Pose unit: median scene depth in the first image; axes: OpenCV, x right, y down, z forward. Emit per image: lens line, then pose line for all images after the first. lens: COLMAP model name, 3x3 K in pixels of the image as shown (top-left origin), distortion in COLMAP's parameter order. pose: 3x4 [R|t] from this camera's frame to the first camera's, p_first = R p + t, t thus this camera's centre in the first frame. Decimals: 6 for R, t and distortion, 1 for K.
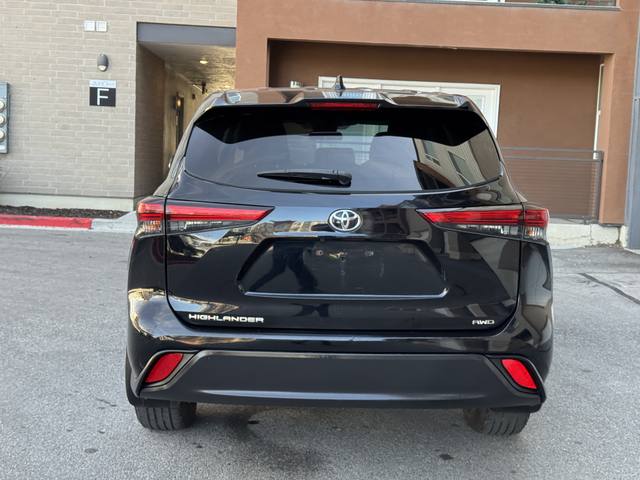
lens RADIAL K [[903.5, 0, 312.6], [0, 903.5, 217.9], [0, 0, 1]] dist [0.227612, -0.448658]
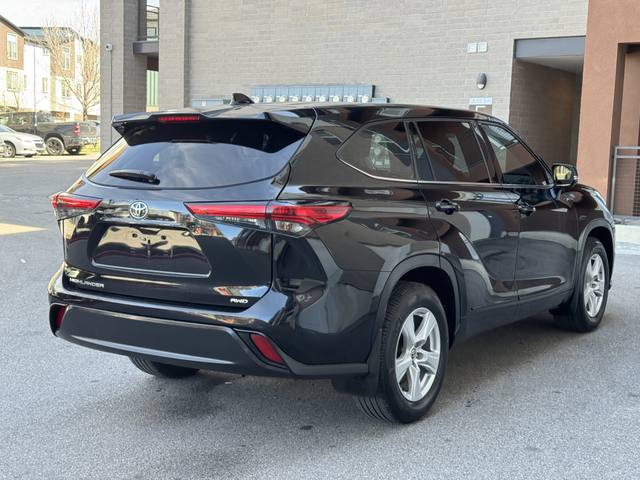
lens RADIAL K [[903.5, 0, 312.6], [0, 903.5, 217.9], [0, 0, 1]] dist [0.227612, -0.448658]
pose [[0.812403, 0.027470, -0.582449, 0.742312], [-0.037607, 0.999278, -0.005326, 0.008473], [0.581882, 0.026231, 0.812850, 0.082006]]
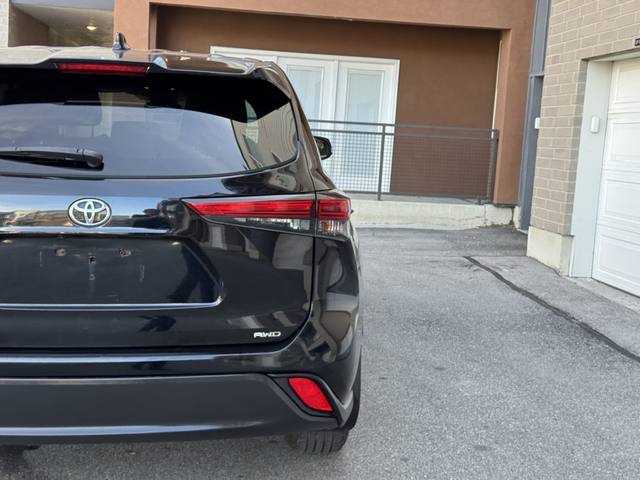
lens RADIAL K [[910.3, 0, 320.2], [0, 910.3, 226.8], [0, 0, 1]] dist [0.218506, -0.399103]
pose [[0.995954, -0.000450, 0.089867, 0.125842], [-0.002719, 0.999379, 0.035141, -0.010502], [-0.089827, -0.035243, 0.995334, 0.132727]]
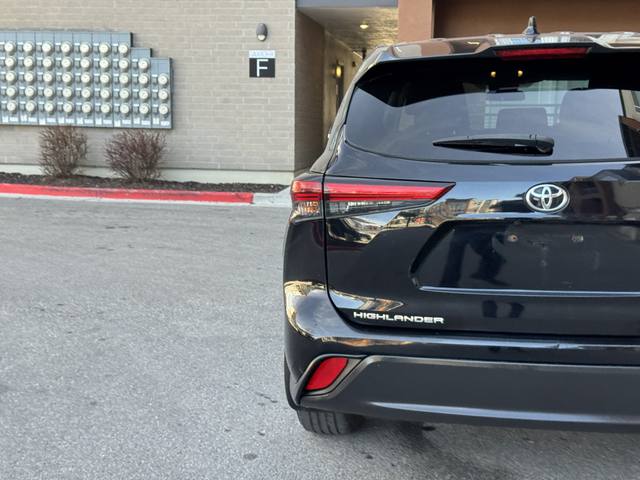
lens RADIAL K [[910.3, 0, 320.2], [0, 910.3, 226.8], [0, 0, 1]] dist [0.218506, -0.399103]
pose [[0.985734, -0.010247, -0.168000, -0.018497], [0.017448, 0.998989, 0.041443, -0.006731], [0.167405, -0.043783, 0.984916, 0.130183]]
